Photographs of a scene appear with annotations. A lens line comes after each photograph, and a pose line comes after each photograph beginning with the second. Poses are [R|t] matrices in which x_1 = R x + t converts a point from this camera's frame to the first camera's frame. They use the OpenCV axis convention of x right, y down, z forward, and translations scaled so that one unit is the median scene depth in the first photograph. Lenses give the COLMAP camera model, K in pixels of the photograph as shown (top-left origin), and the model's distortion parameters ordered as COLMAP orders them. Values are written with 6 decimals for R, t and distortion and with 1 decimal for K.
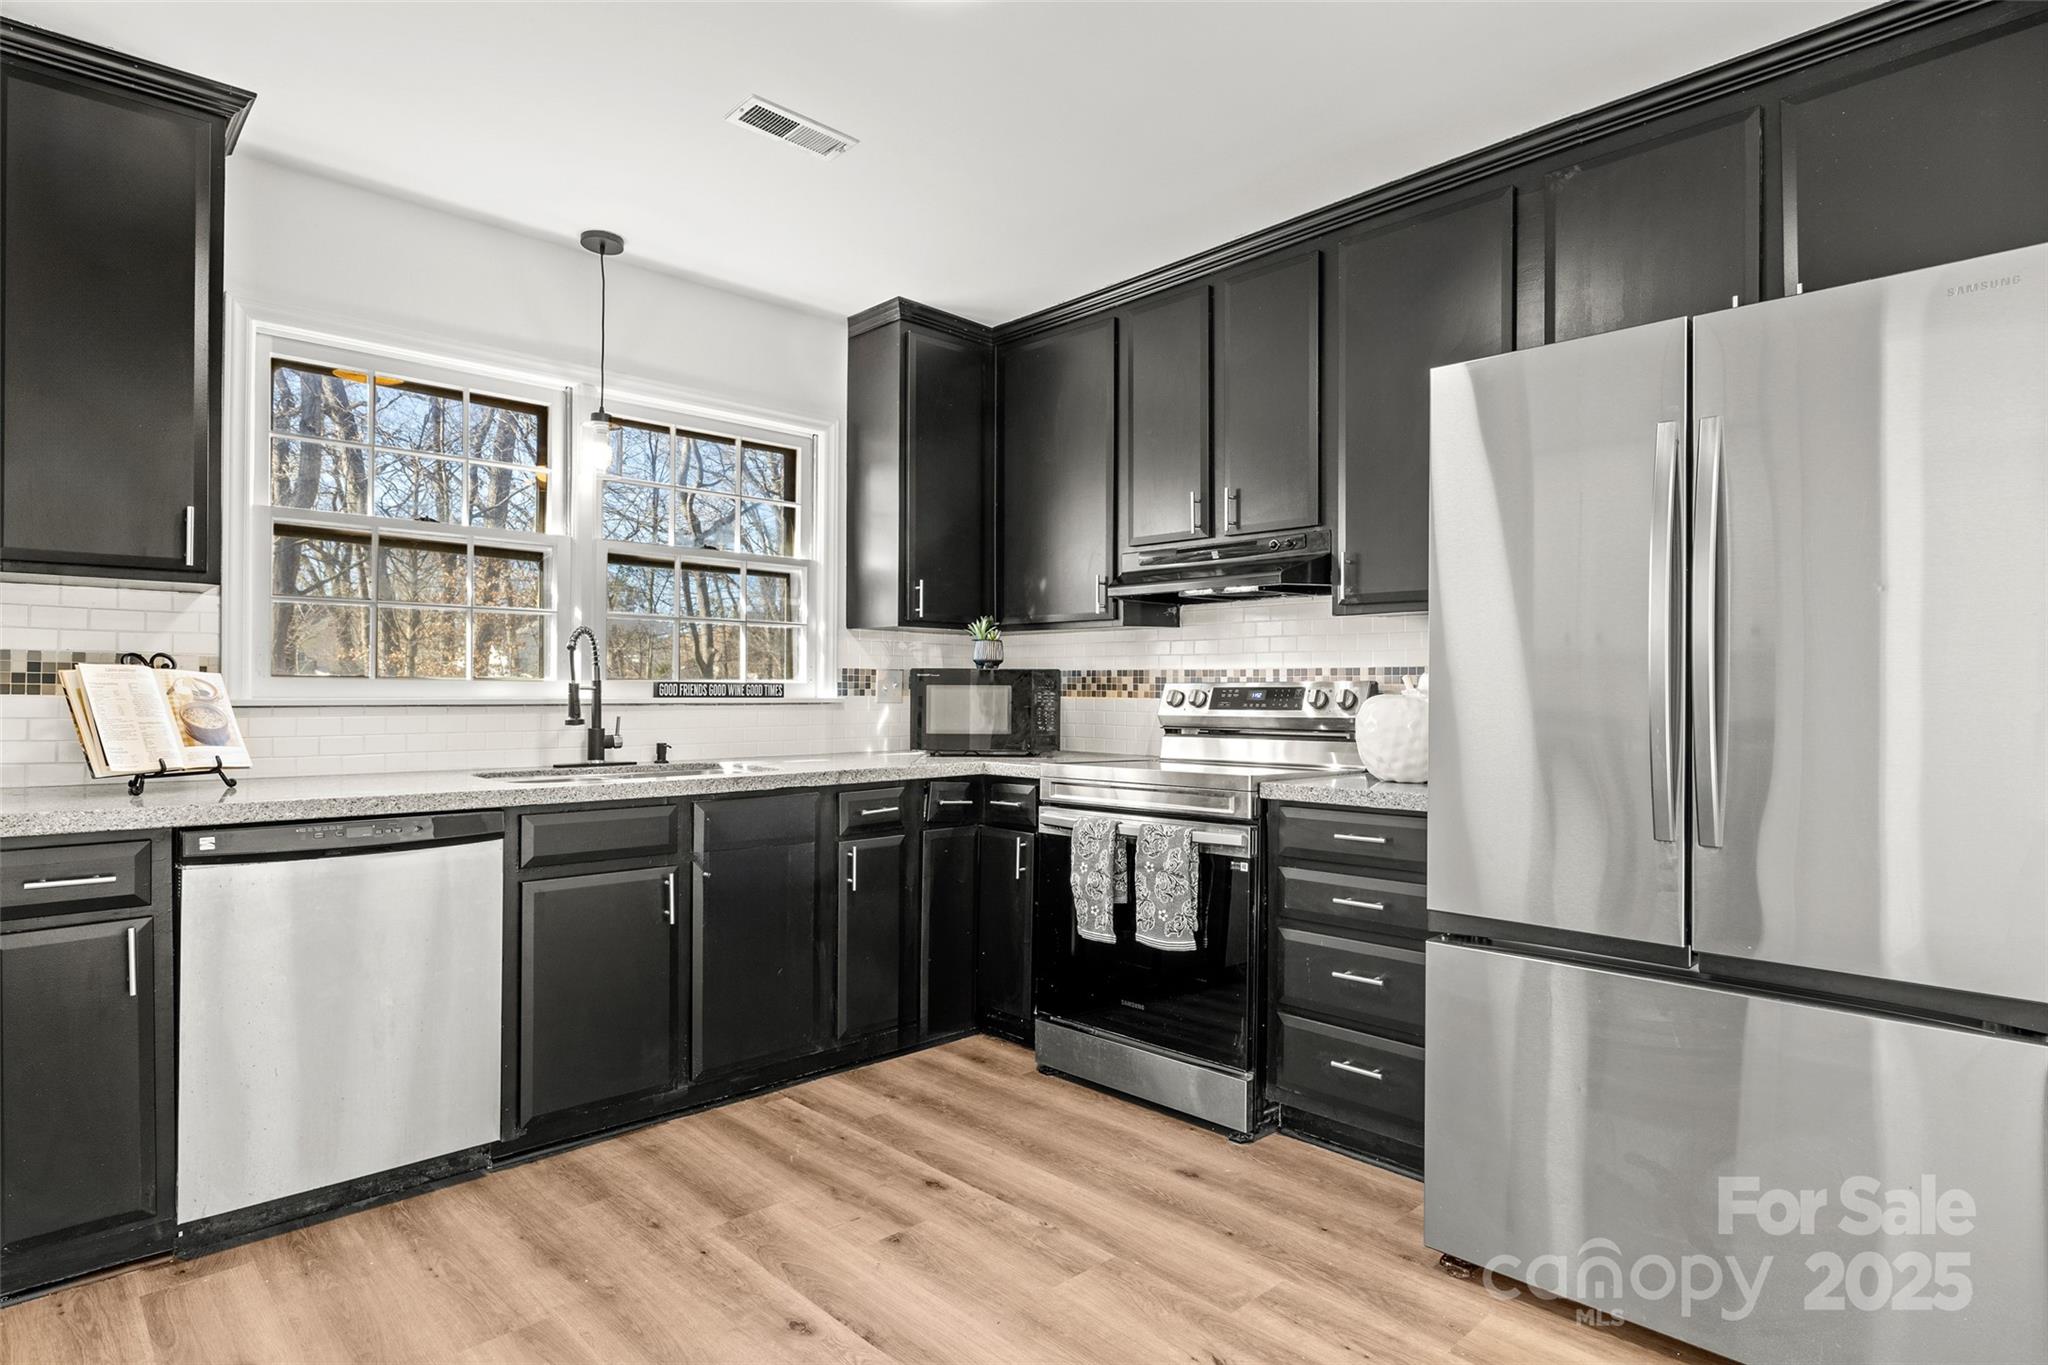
lens RADIAL K [[1042.4, 0, 1024.0], [0, 1042.4, 682.5], [0, 0, 1]] dist [-0.013849, 0.000350]
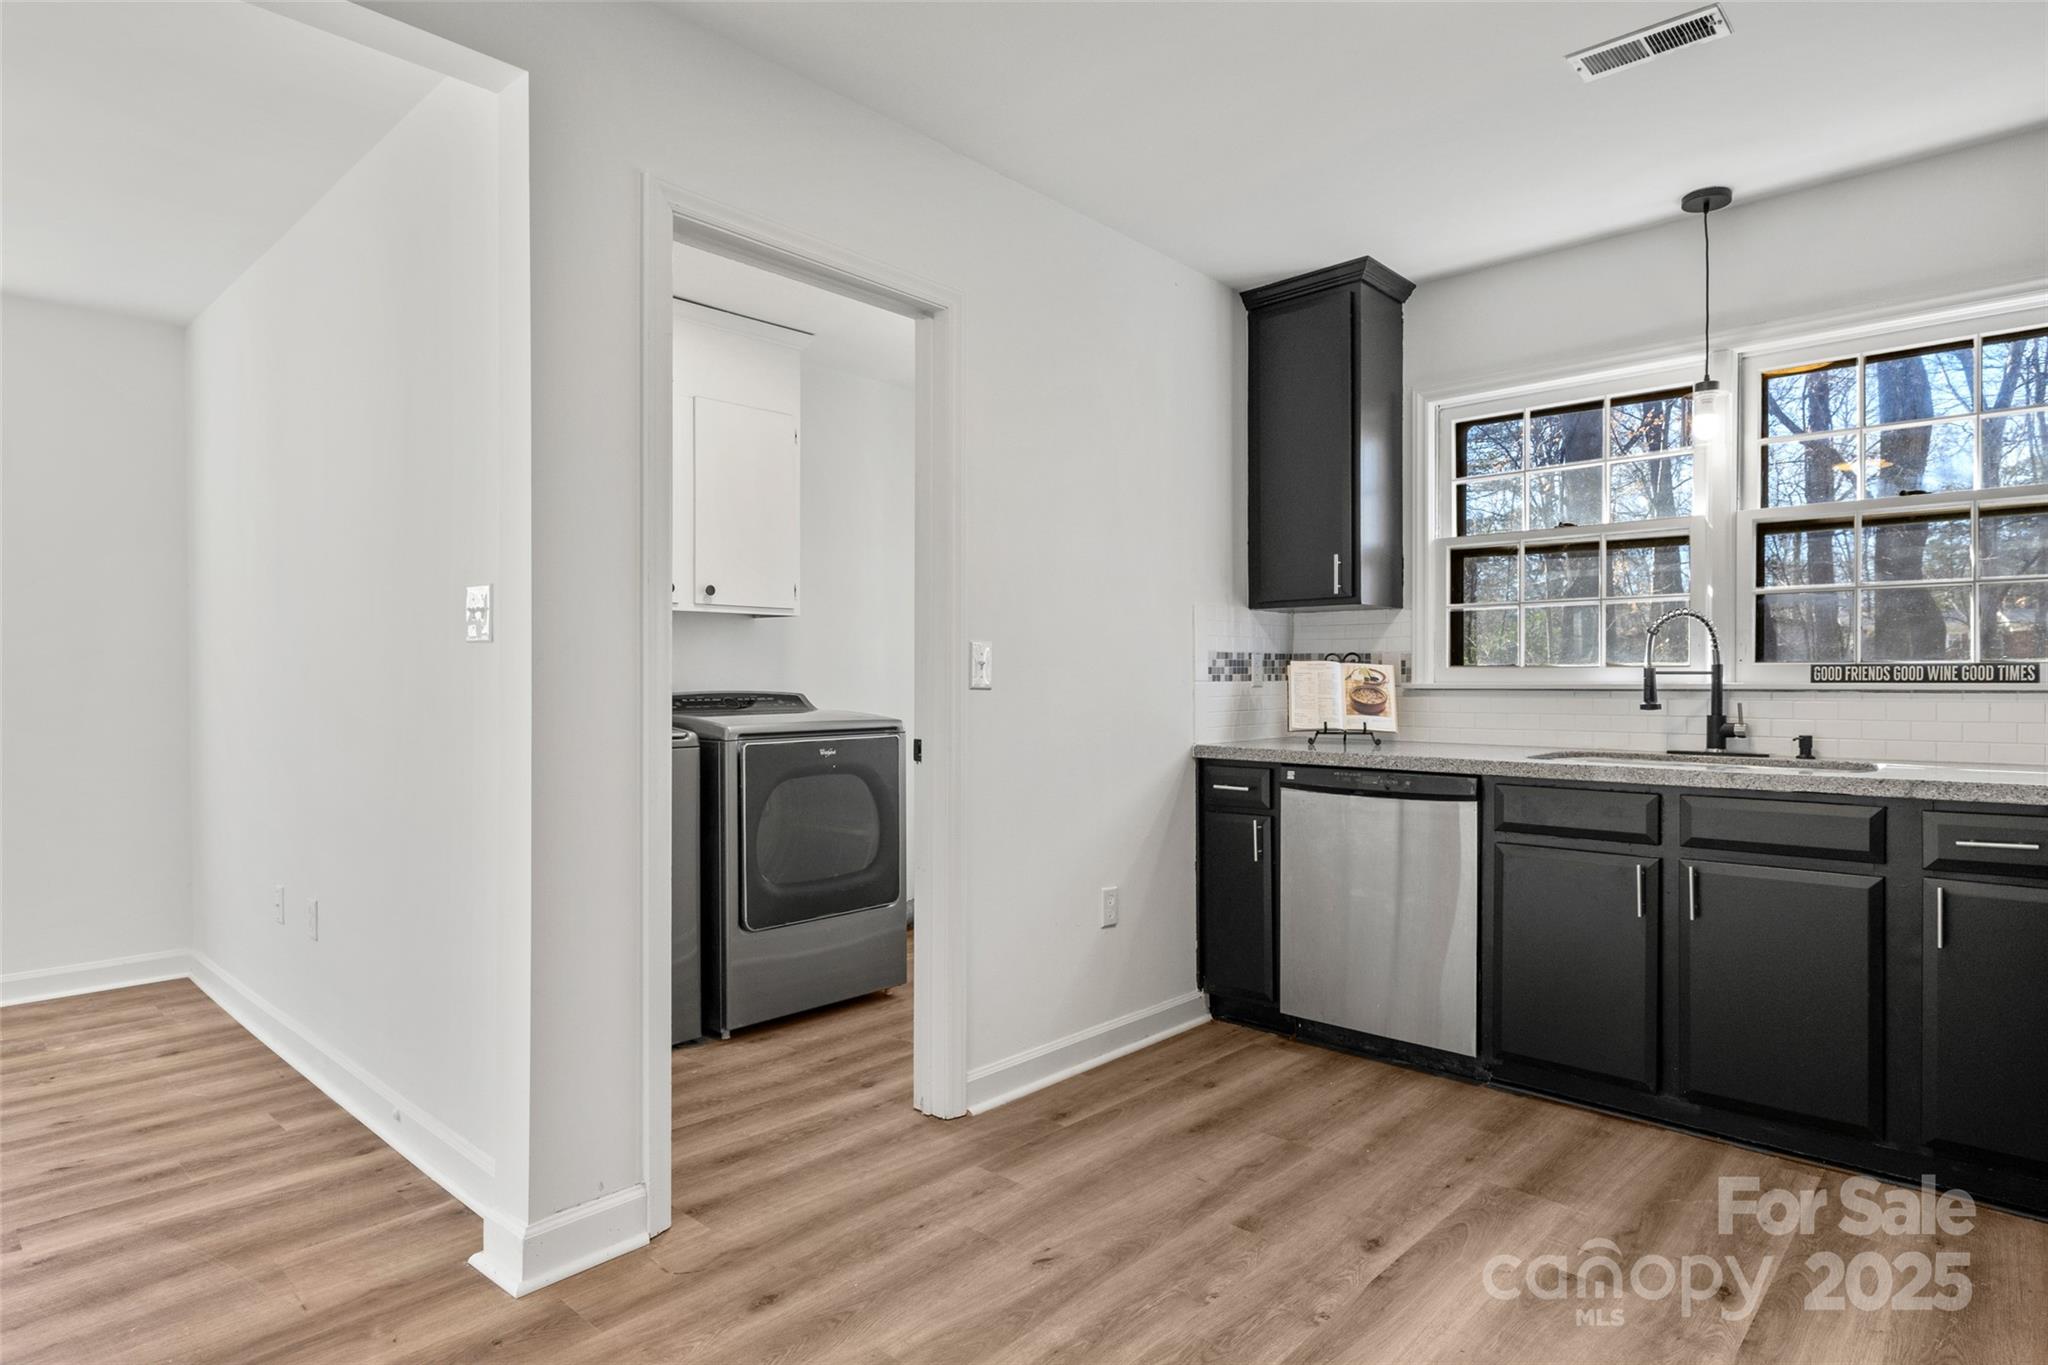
lens RADIAL K [[1042.4, 0, 1024.0], [0, 1042.4, 682.5], [0, 0, 1]] dist [-0.013849, 0.000350]
pose [[0.095799, -0.002966, -0.995396, 0.613537], [0.010826, 0.999940, -0.001938, 0.012538], [0.995342, -0.010590, 0.095825, 0.377890]]
